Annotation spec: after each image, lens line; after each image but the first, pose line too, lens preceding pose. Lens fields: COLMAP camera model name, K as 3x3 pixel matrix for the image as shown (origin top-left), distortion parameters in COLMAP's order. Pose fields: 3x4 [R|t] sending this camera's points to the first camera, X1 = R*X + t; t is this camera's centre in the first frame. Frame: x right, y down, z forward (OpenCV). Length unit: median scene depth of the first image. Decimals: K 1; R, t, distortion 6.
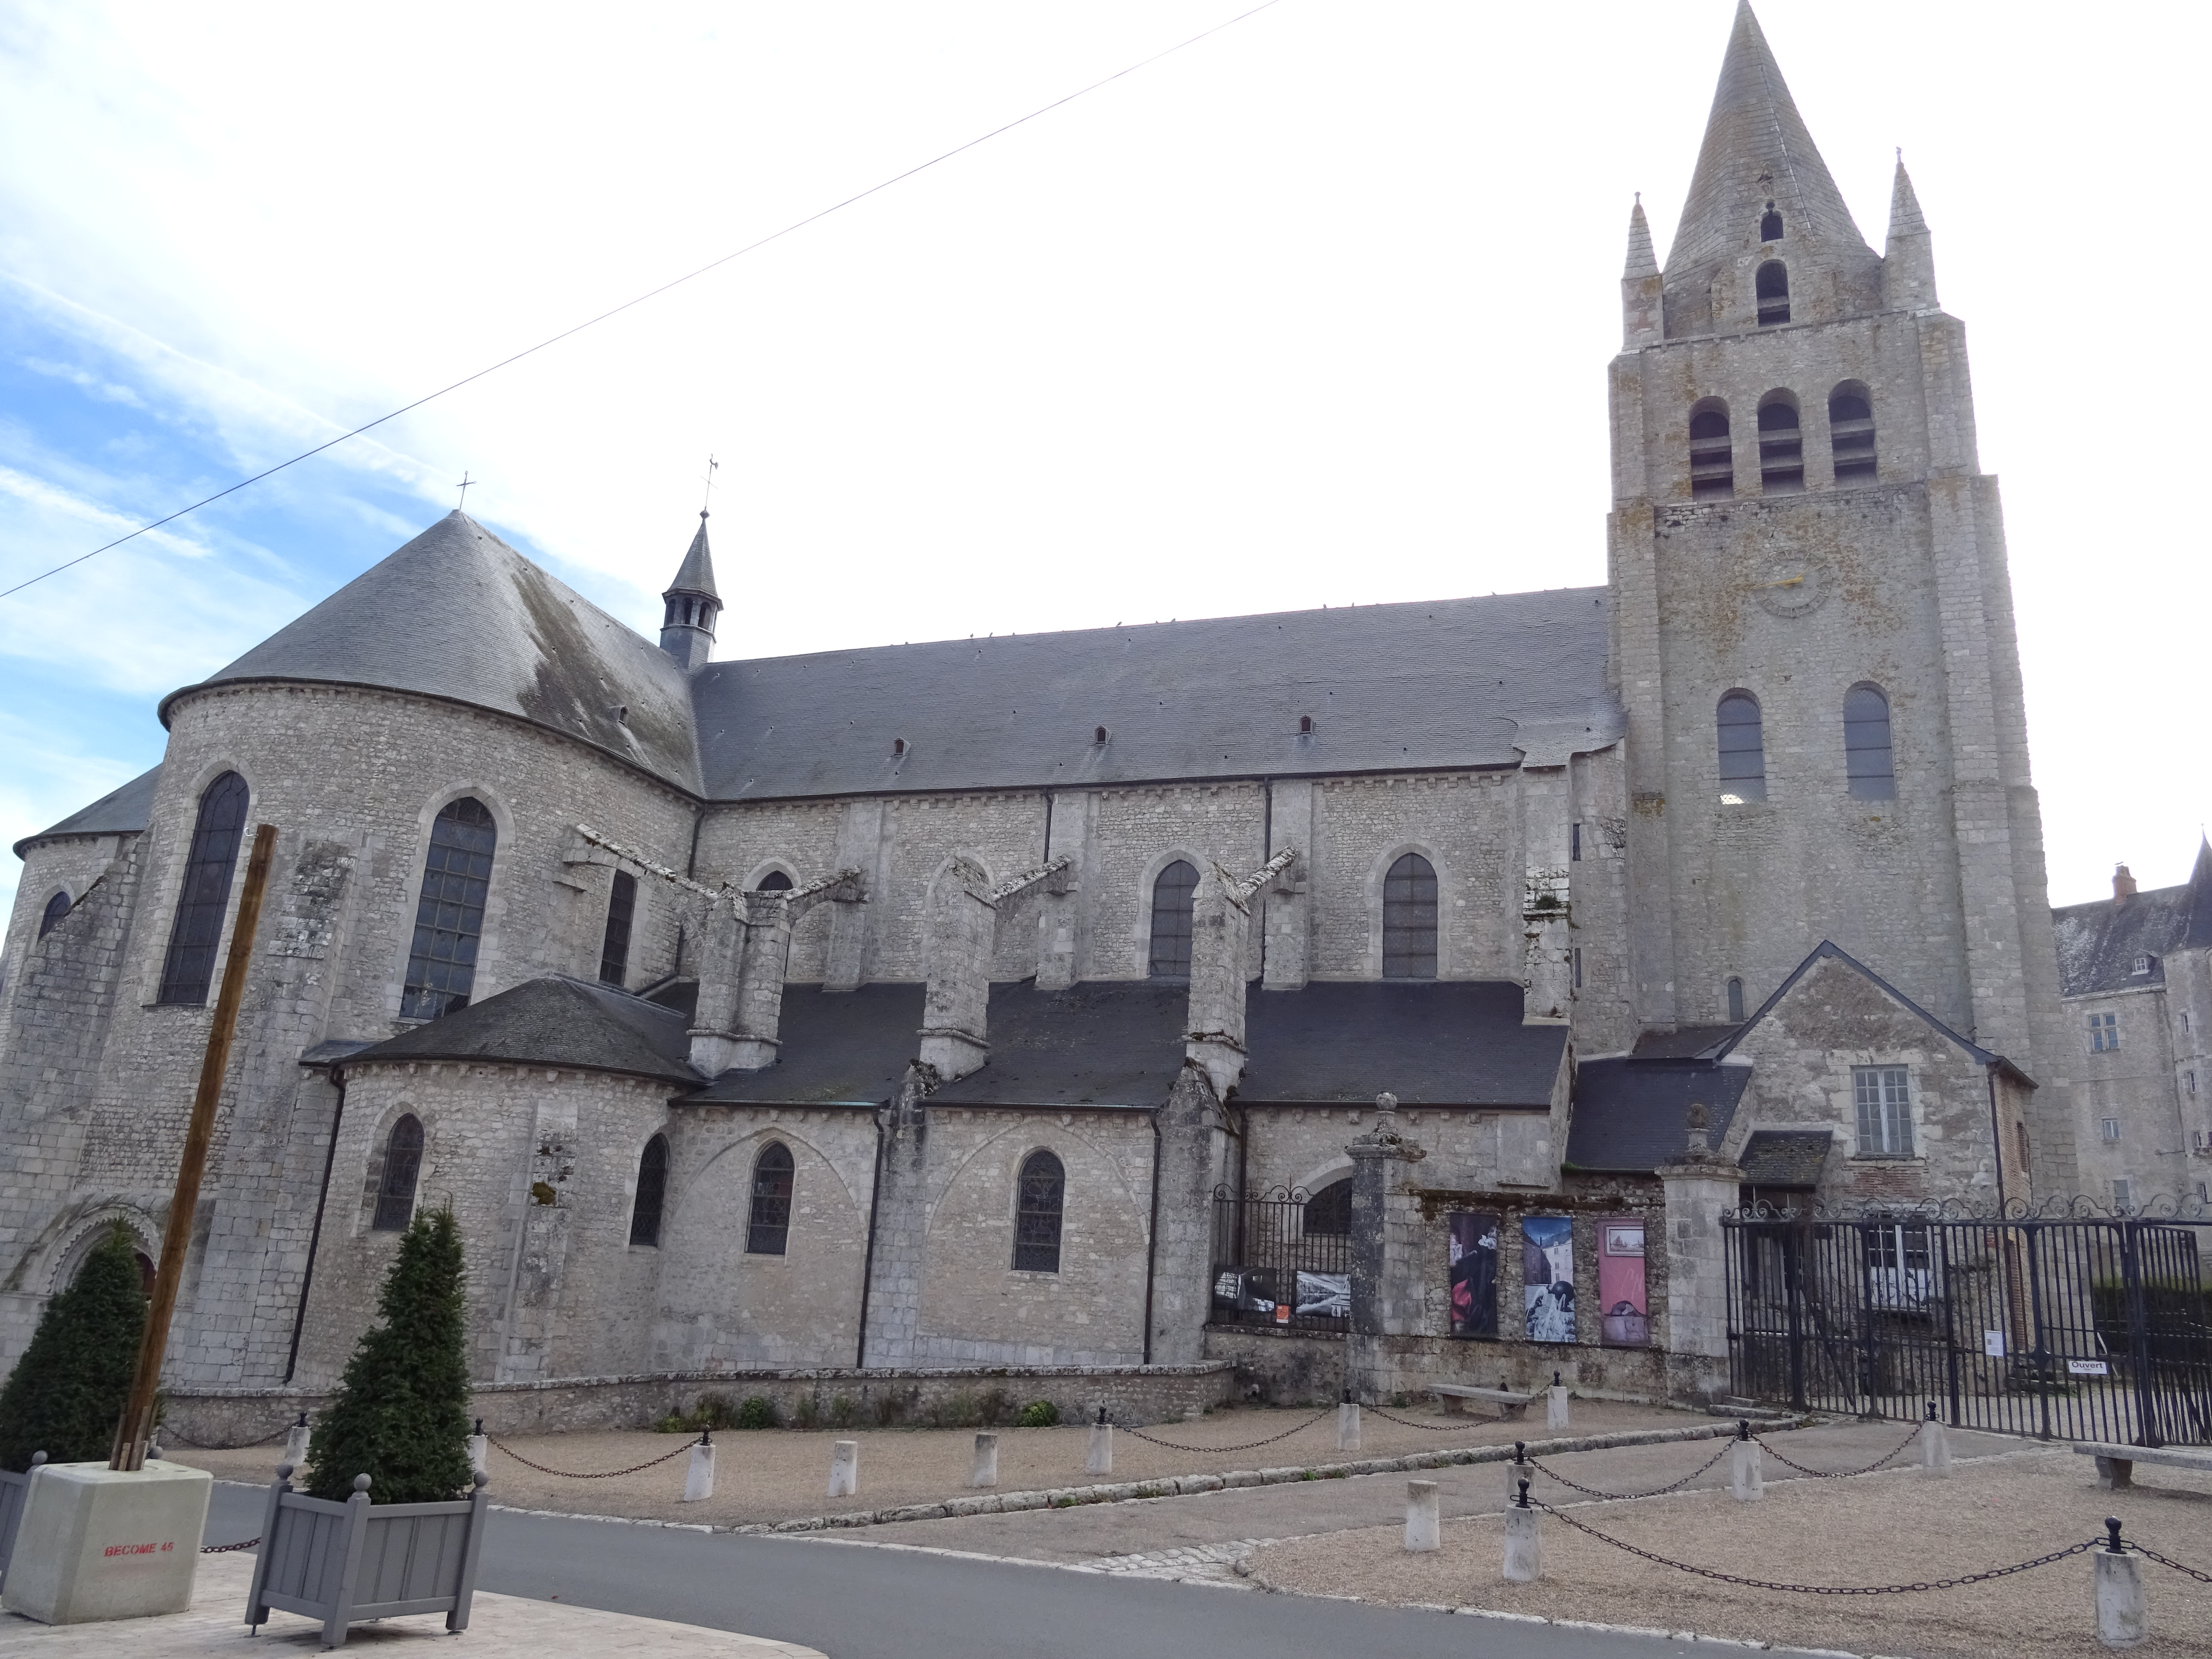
lens RADIAL K [[1605.8, 0, 1106.0], [0, 1605.8, 829.5], [0, 0, 1]] dist [-0.003838, 0.003100]
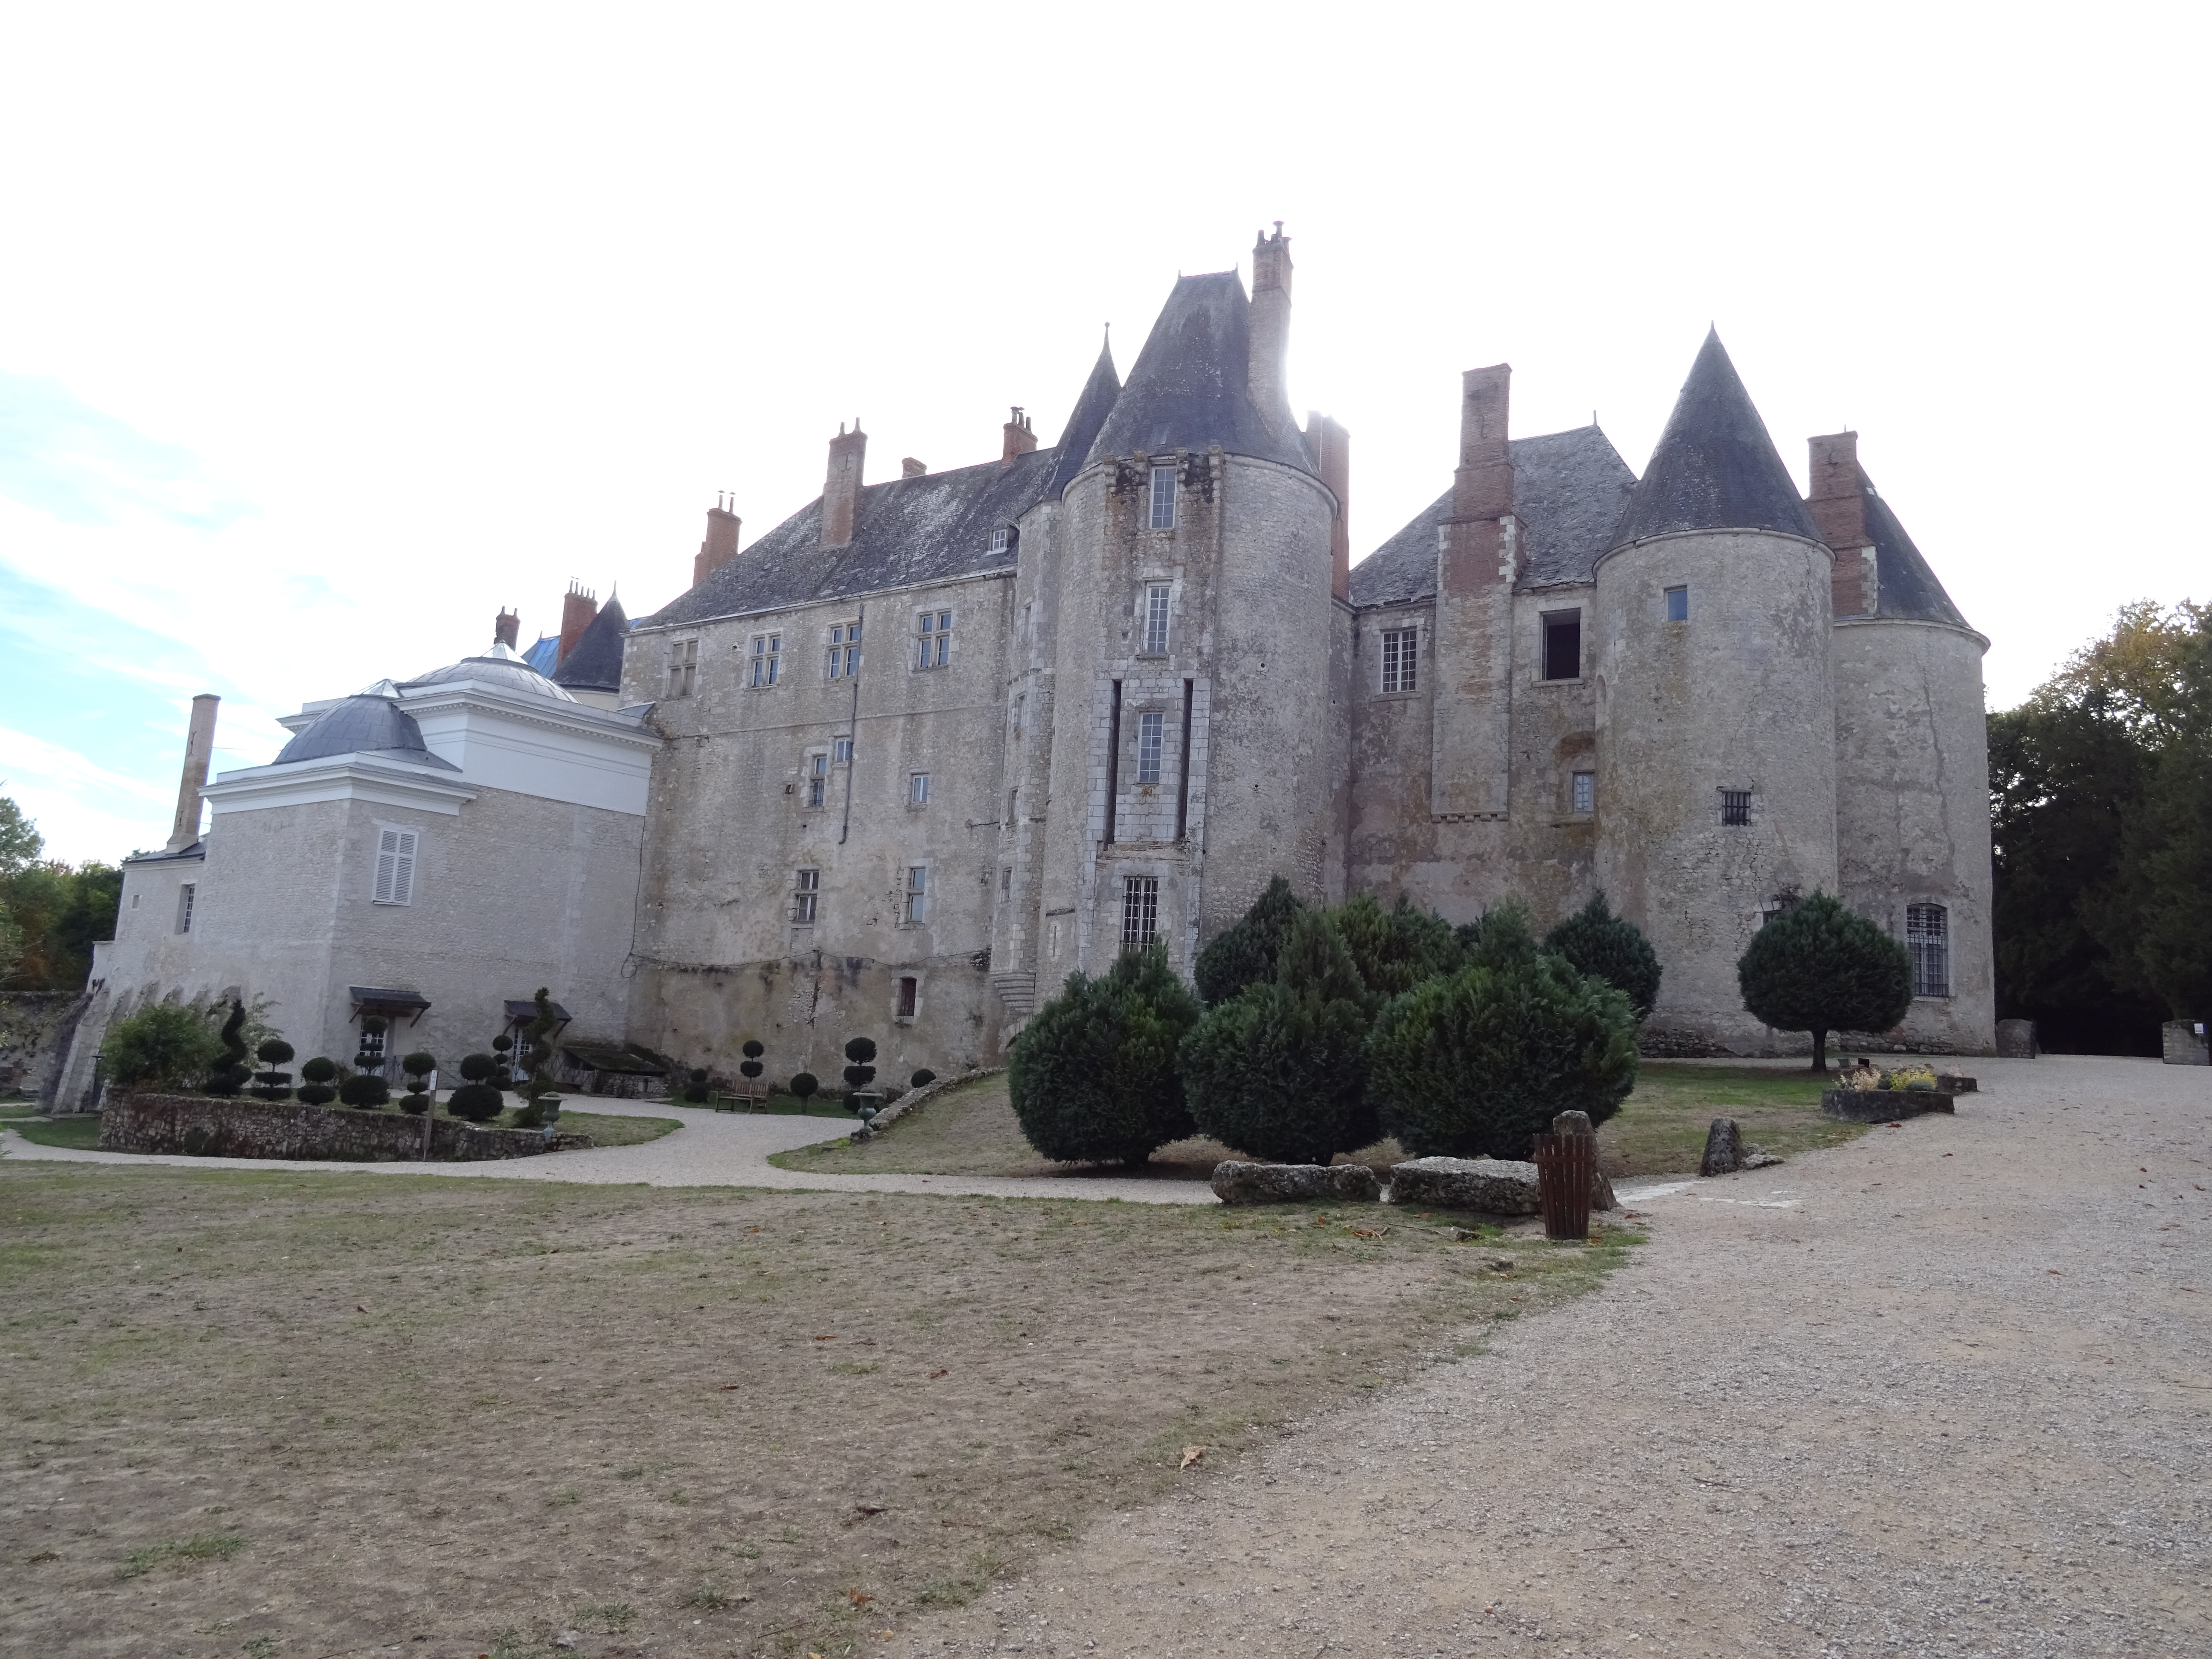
lens RADIAL K [[1605.8, 0, 1106.0], [0, 1605.8, 829.5], [0, 0, 1]] dist [-0.003838, 0.003100]
pose [[0.877563, 0.063137, 0.475287, 0.391357], [-0.133720, 0.984188, 0.116158, 0.119308], [-0.460437, -0.165491, 0.872130, 0.410093]]
